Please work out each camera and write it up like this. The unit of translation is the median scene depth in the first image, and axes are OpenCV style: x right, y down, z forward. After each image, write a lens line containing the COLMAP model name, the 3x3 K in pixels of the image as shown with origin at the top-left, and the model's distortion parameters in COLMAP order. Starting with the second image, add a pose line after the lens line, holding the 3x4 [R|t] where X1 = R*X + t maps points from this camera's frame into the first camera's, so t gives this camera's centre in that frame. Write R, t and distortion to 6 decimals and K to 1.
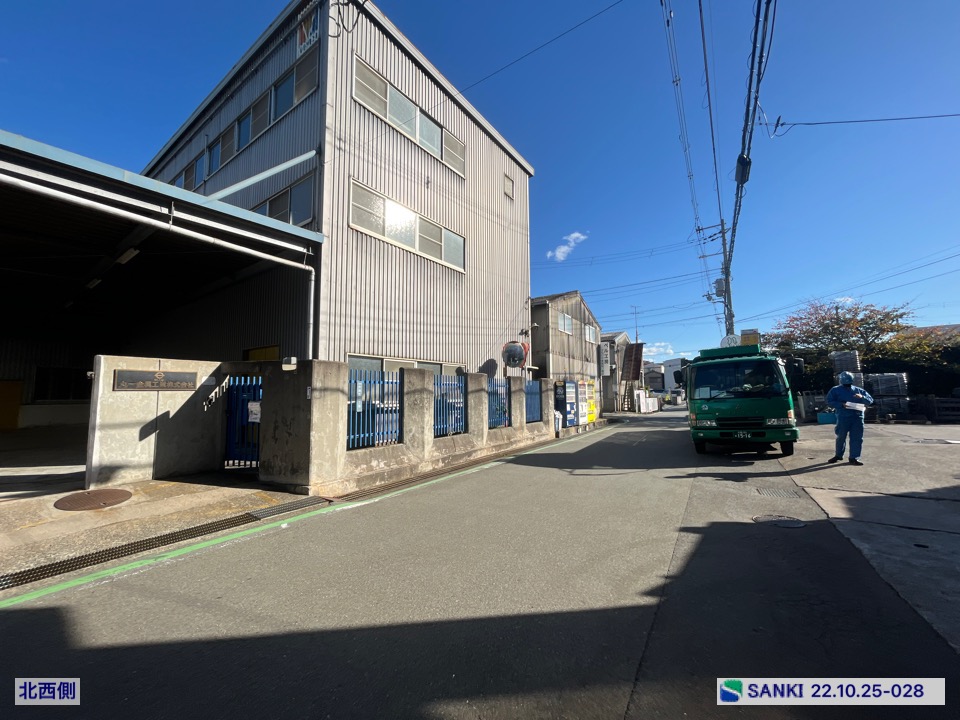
lens RADIAL K [[386.3, 0, 478.9], [0, 386.3, 361.6], [0, 0, 1]] dist [-0.001300, -0.000386]
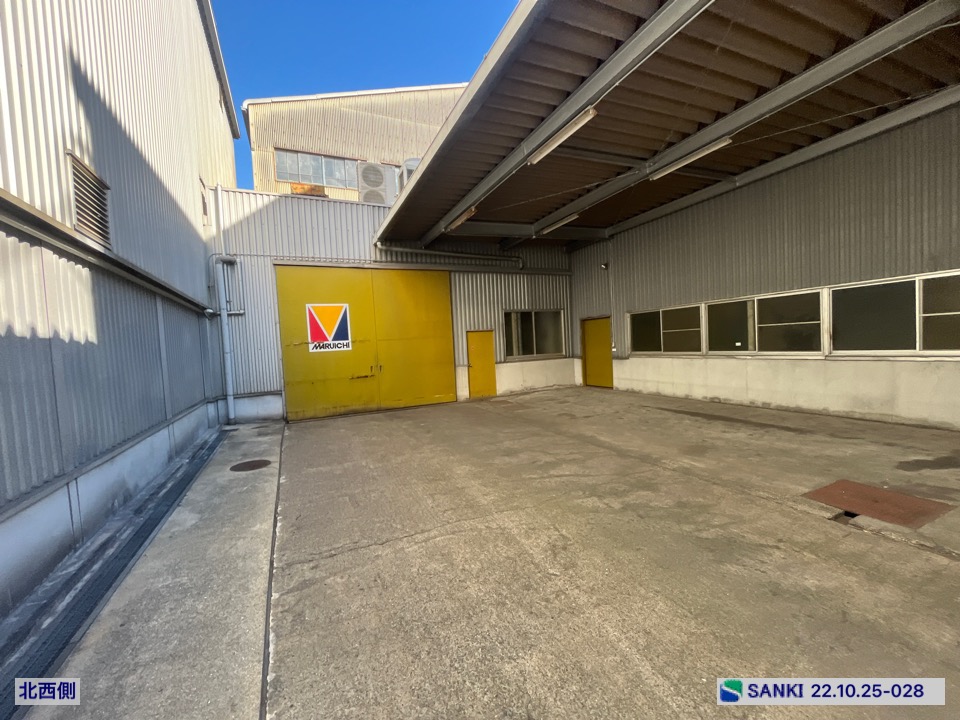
lens RADIAL K [[394.8, 0, 475.6], [0, 394.8, 359.6], [0, 0, 1]] dist [-0.001093, -0.000155]
pose [[0.863047, -0.020193, -0.504720, -0.907837], [0.089126, 0.989612, 0.112808, 0.015857], [0.497199, -0.142342, 0.855881, 0.358289]]
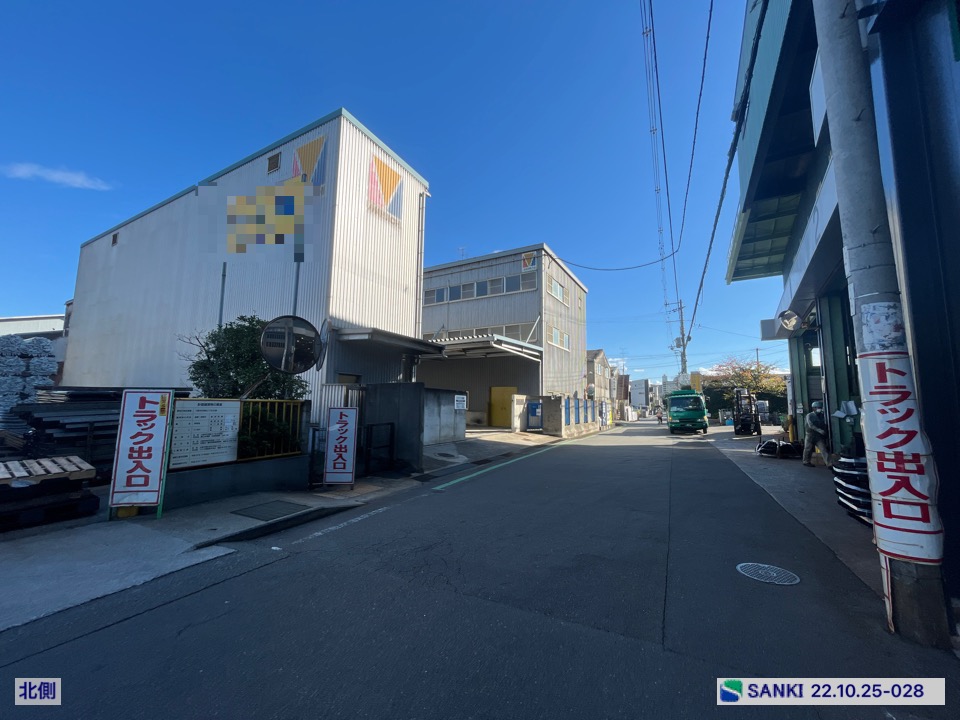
lens RADIAL K [[386.3, 0, 478.9], [0, 386.3, 361.6], [0, 0, 1]] dist [-0.001300, -0.000386]
pose [[0.995646, 0.031124, 0.087868, -0.594393], [-0.028439, 0.999095, -0.031640, -0.072216], [-0.088773, 0.029004, 0.995629, -0.910016]]
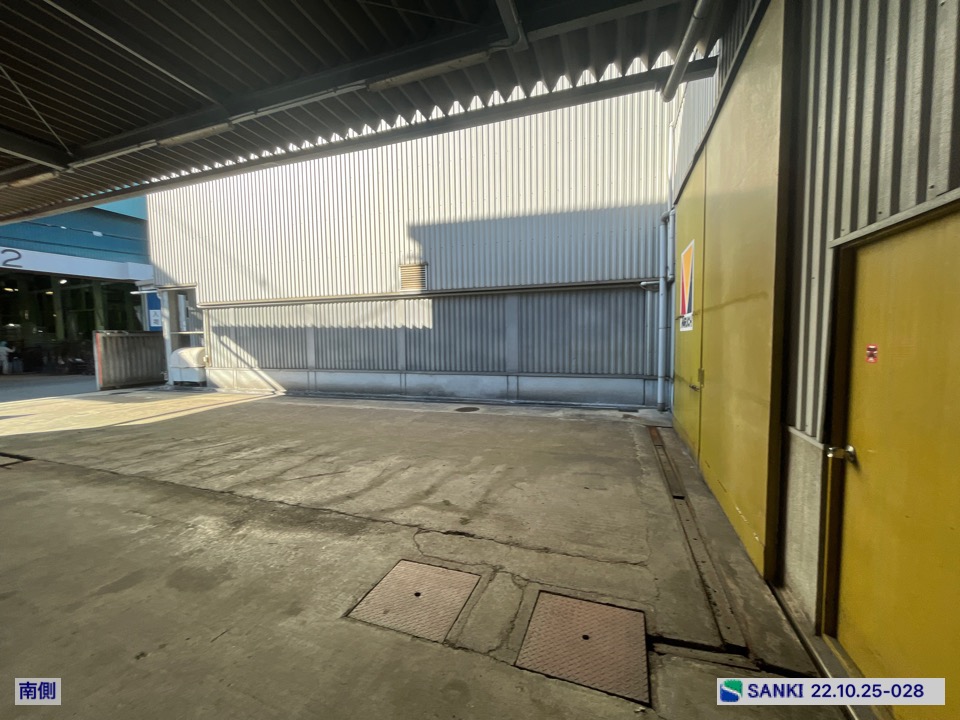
lens RADIAL K [[386.3, 0, 478.9], [0, 386.3, 361.6], [0, 0, 1]] dist [-0.001300, -0.000386]
pose [[-0.965359, 0.035426, -0.258510, -1.167189], [0.039125, 0.999192, -0.009179, 0.079246], [0.257976, -0.018976, -0.965965, 1.114028]]
